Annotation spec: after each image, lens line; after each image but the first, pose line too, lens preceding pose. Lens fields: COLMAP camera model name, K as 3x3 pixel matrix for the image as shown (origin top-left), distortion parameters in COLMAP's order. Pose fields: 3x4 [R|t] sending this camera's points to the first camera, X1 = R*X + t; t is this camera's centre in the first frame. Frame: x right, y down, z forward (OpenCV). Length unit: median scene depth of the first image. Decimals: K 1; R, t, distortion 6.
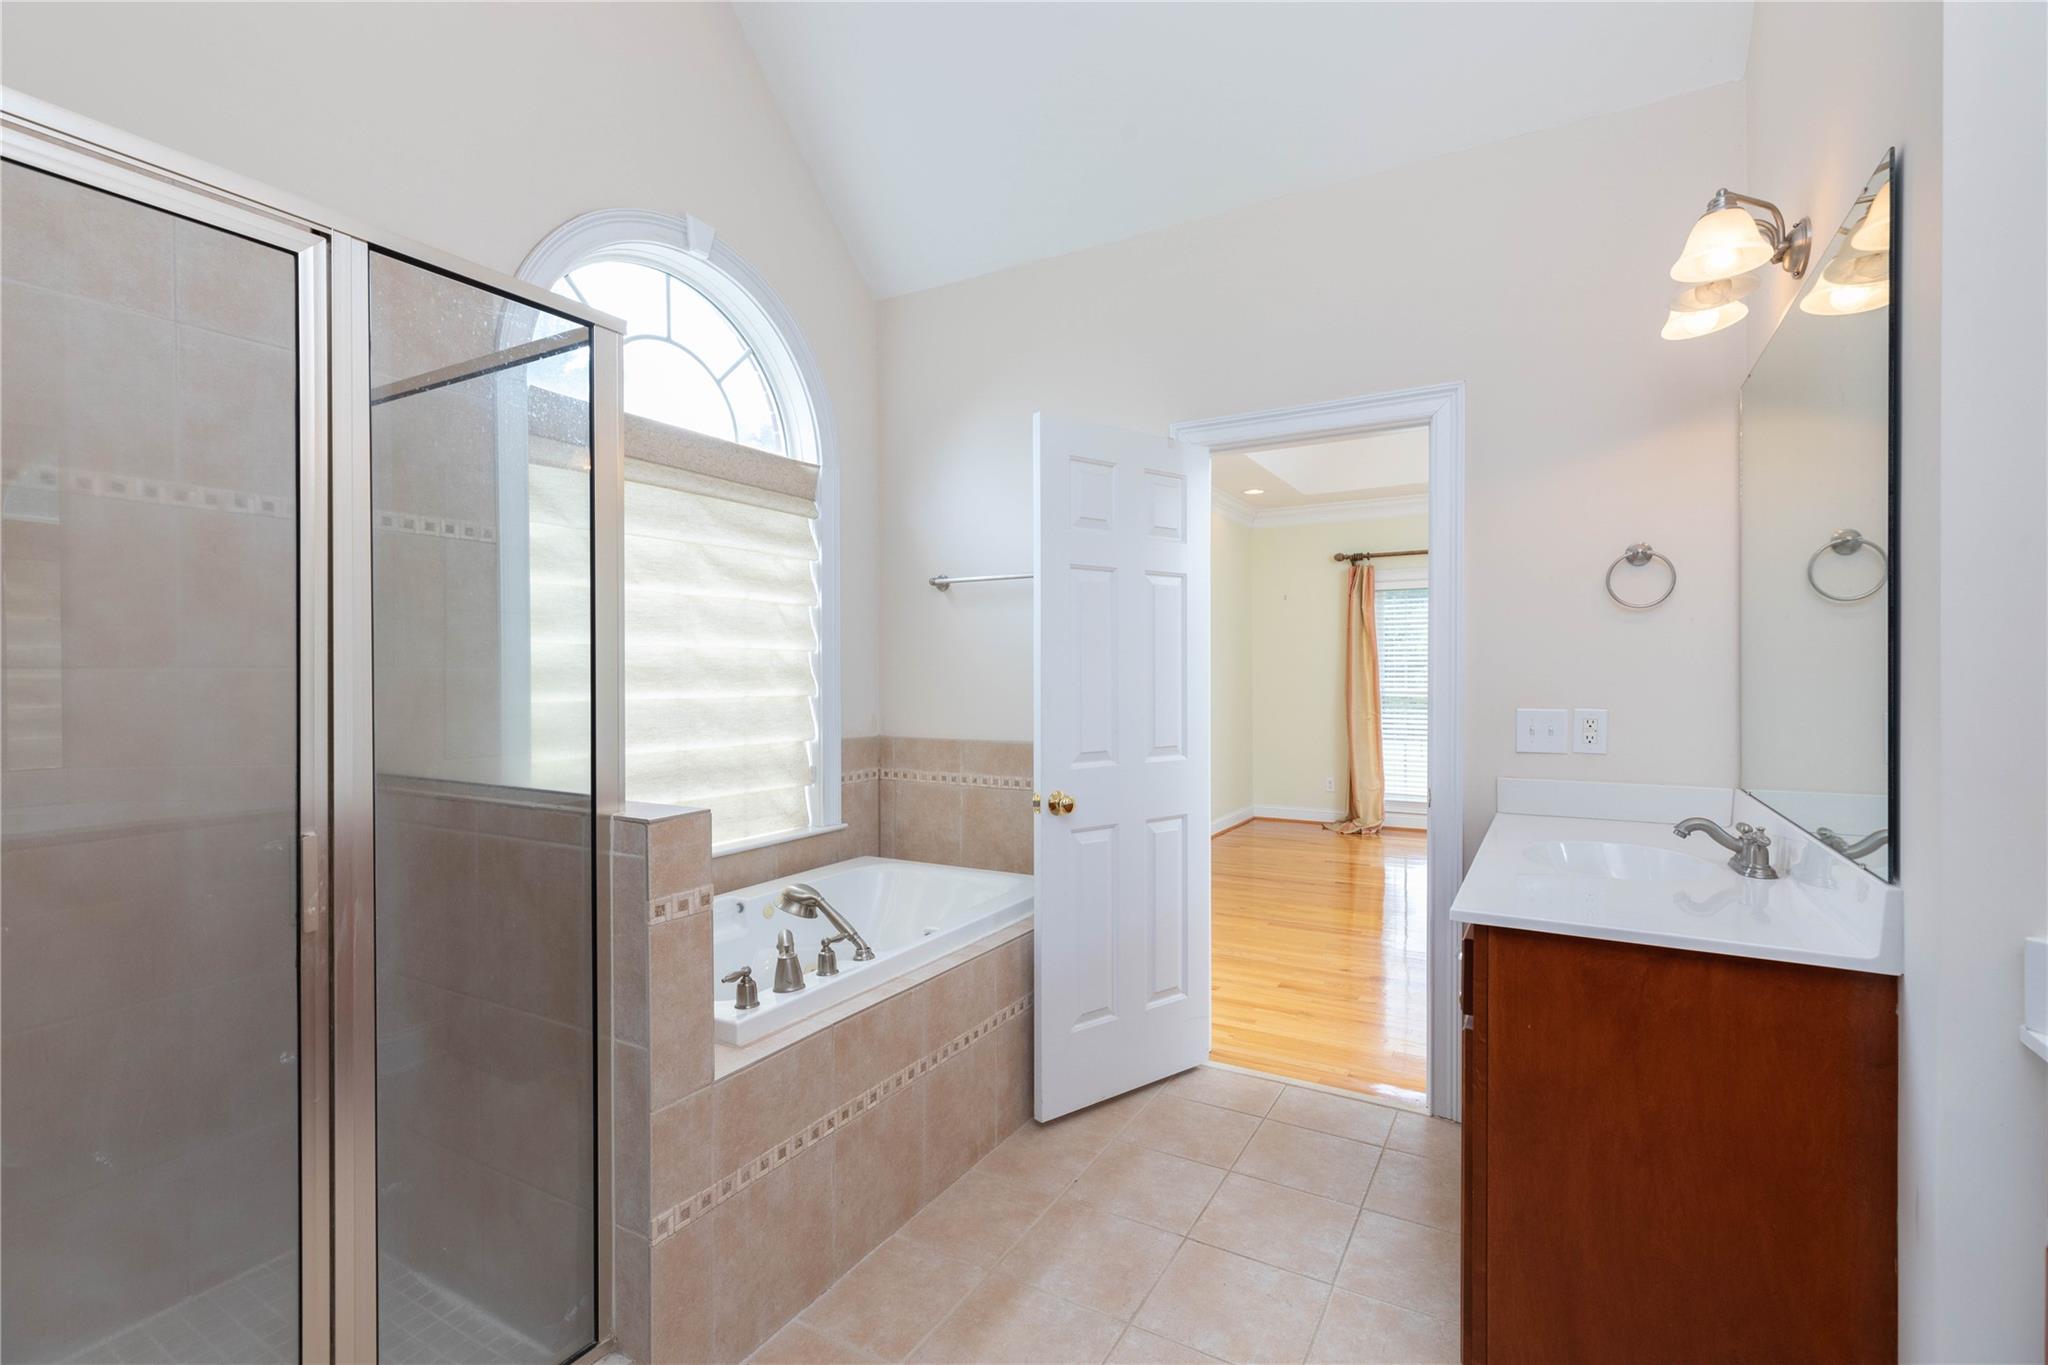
lens RADIAL K [[921.8, 0, 1015.8], [0, 921.8, 680.4], [0, 0, 1]] dist [0.003364, 0.000302]
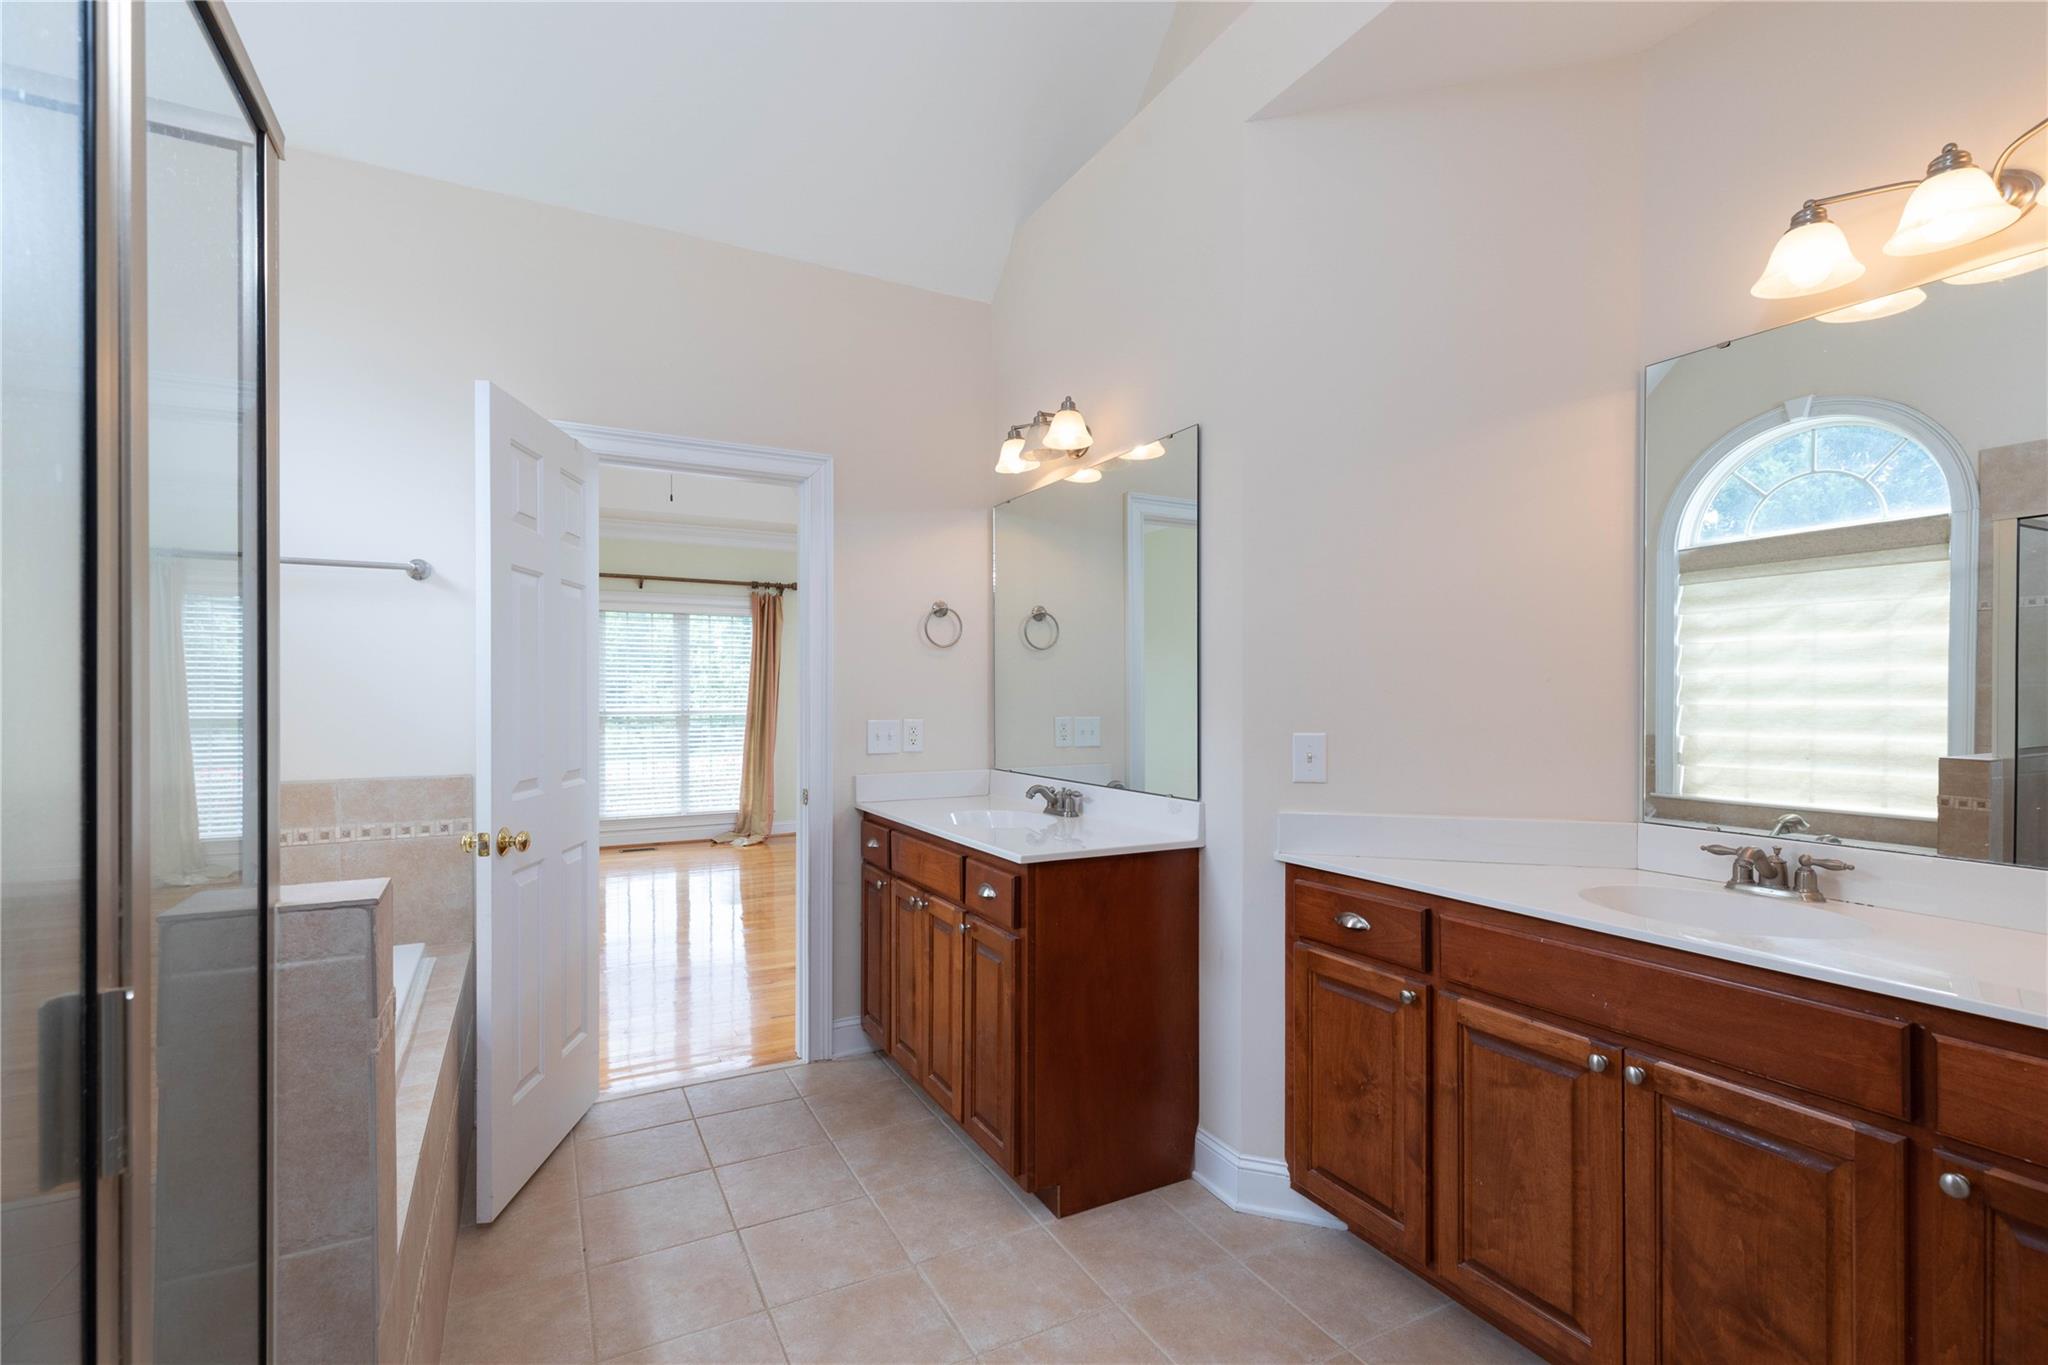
lens RADIAL K [[921.4, 0, 1022.3], [0, 921.4, 694.7], [0, 0, 1]] dist [-0.000460, -0.000010]
pose [[0.526732, 0.001613, 0.850030, -0.462990], [0.003971, 0.999983, -0.004359, 0.001754], [-0.850022, 0.005671, 0.526716, 0.147628]]
